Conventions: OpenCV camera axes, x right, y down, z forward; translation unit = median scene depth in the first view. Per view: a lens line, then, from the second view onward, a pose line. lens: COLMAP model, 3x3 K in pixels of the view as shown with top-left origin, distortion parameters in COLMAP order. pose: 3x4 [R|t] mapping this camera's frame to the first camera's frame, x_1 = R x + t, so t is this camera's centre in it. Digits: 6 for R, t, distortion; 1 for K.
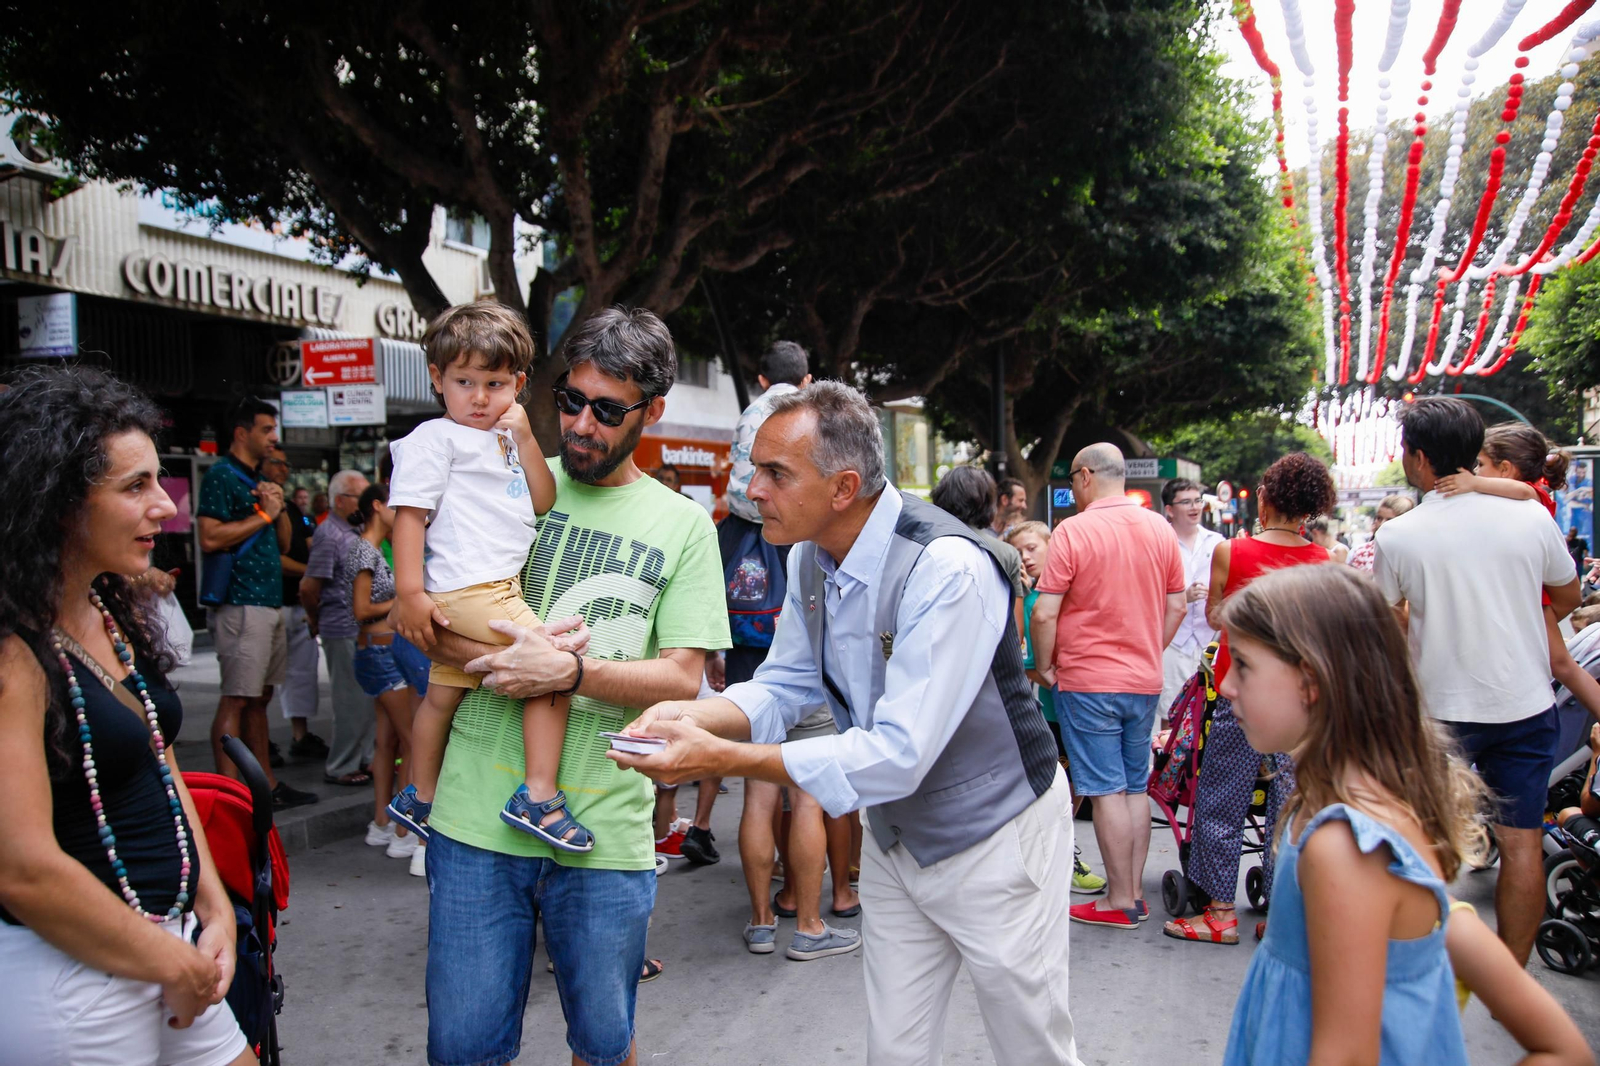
lens RADIAL K [[1304.9, 0, 789.8], [0, 1304.9, 532.6], [0, 0, 1]] dist [-0.067702, 0.126055]
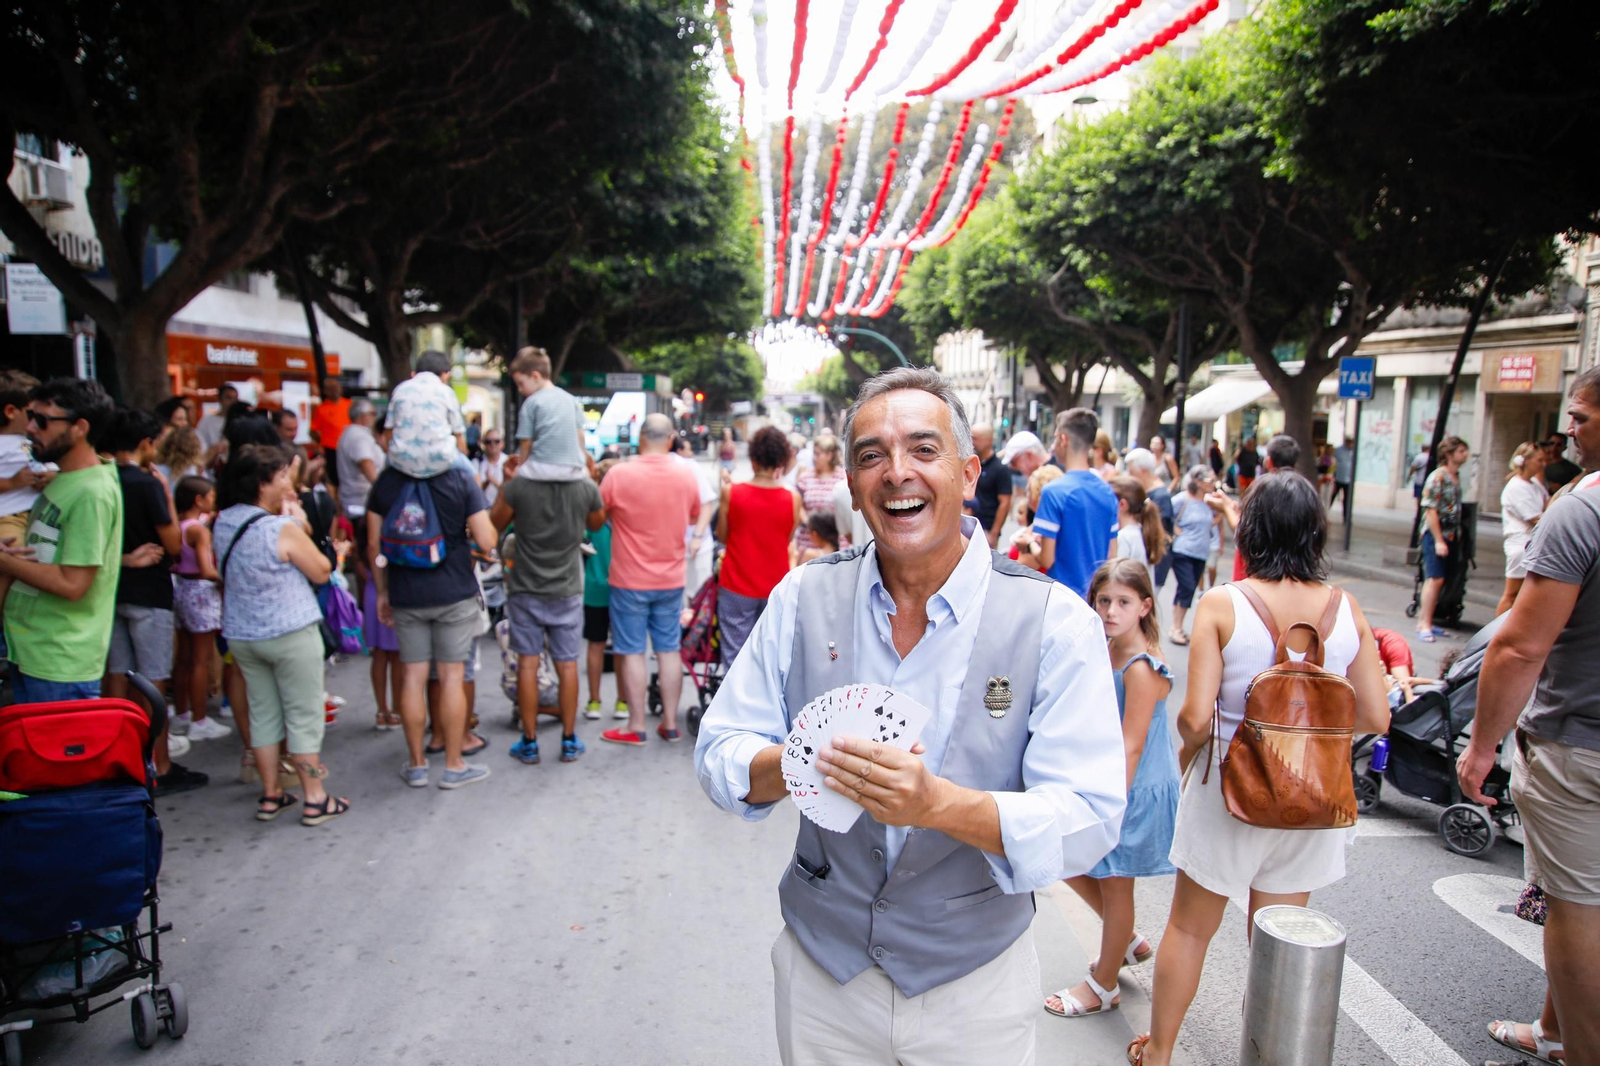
lens RADIAL K [[1103.3, 0, 789.9], [0, 1103.3, 543.0], [0, 0, 1]] dist [-0.129812, 0.090029]
pose [[0.911036, -0.016395, 0.412000, -0.043403], [-0.030447, 0.993806, 0.106873, -0.022390], [-0.411200, -0.109909, 0.904895, -0.057513]]
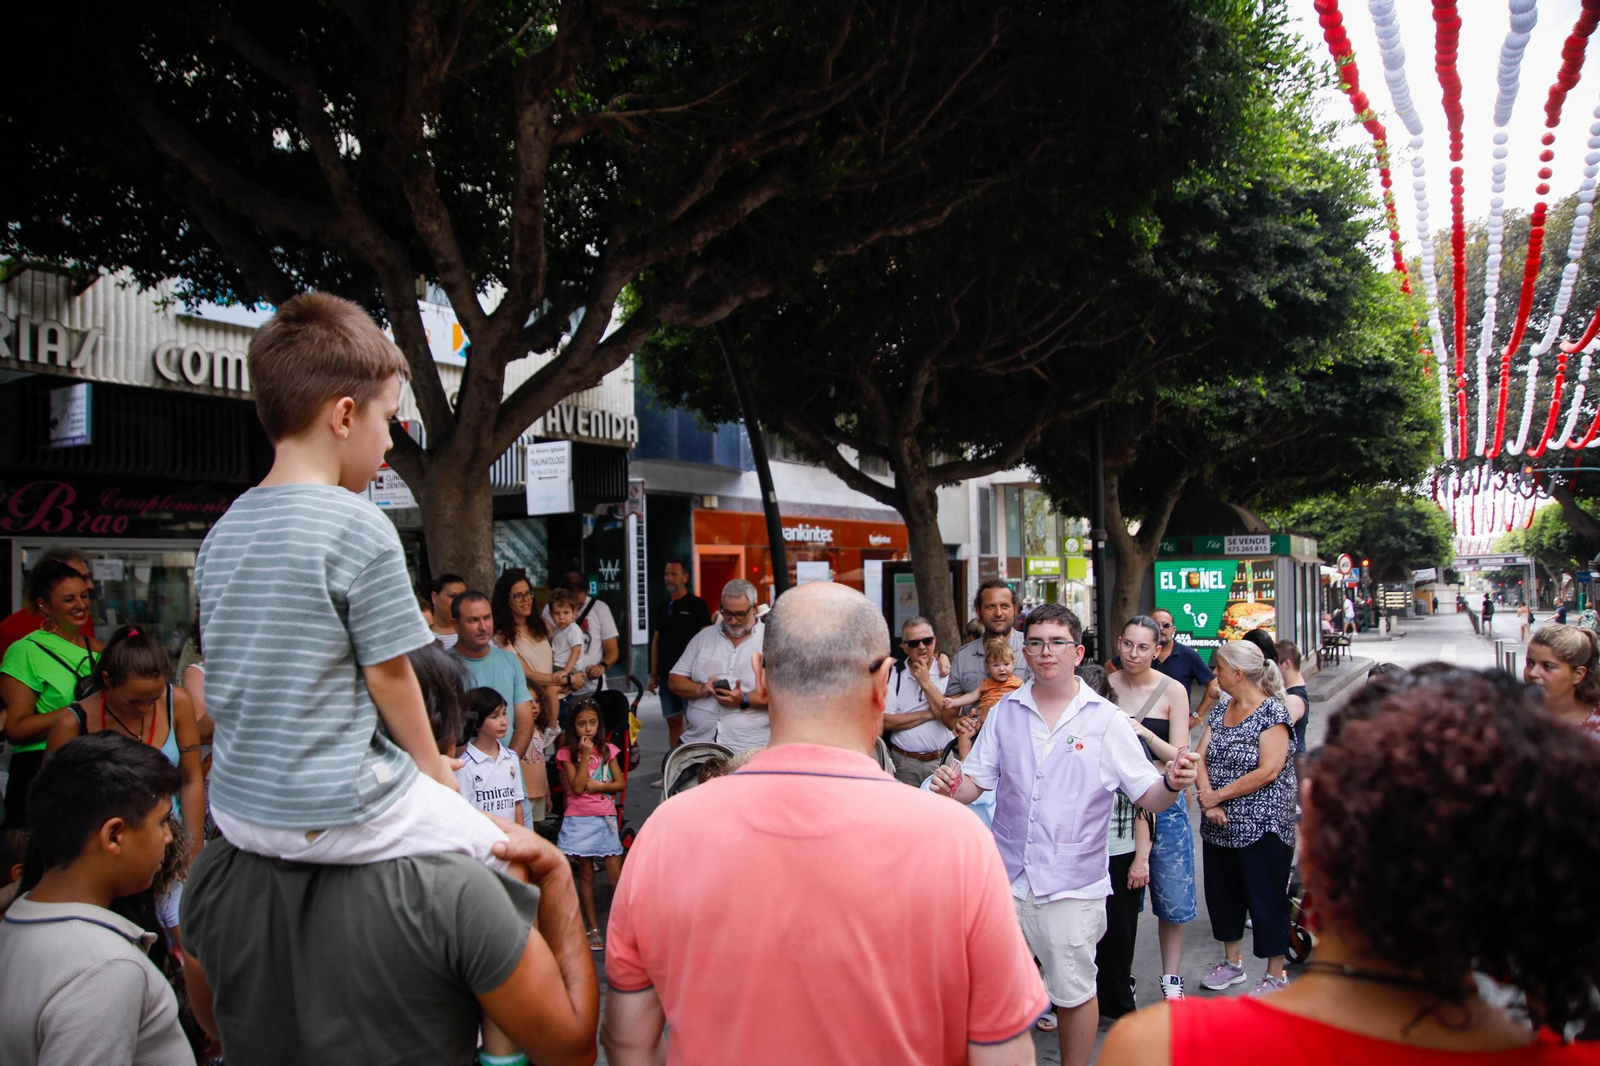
lens RADIAL K [[1103.3, 0, 789.9], [0, 1103.3, 543.0], [0, 0, 1]] dist [-0.129812, 0.090029]
pose [[0.987241, -0.002343, -0.159214, 0.096384], [-0.004608, 0.999053, -0.043275, -0.024038], [0.159165, 0.043456, 0.986295, 0.243234]]
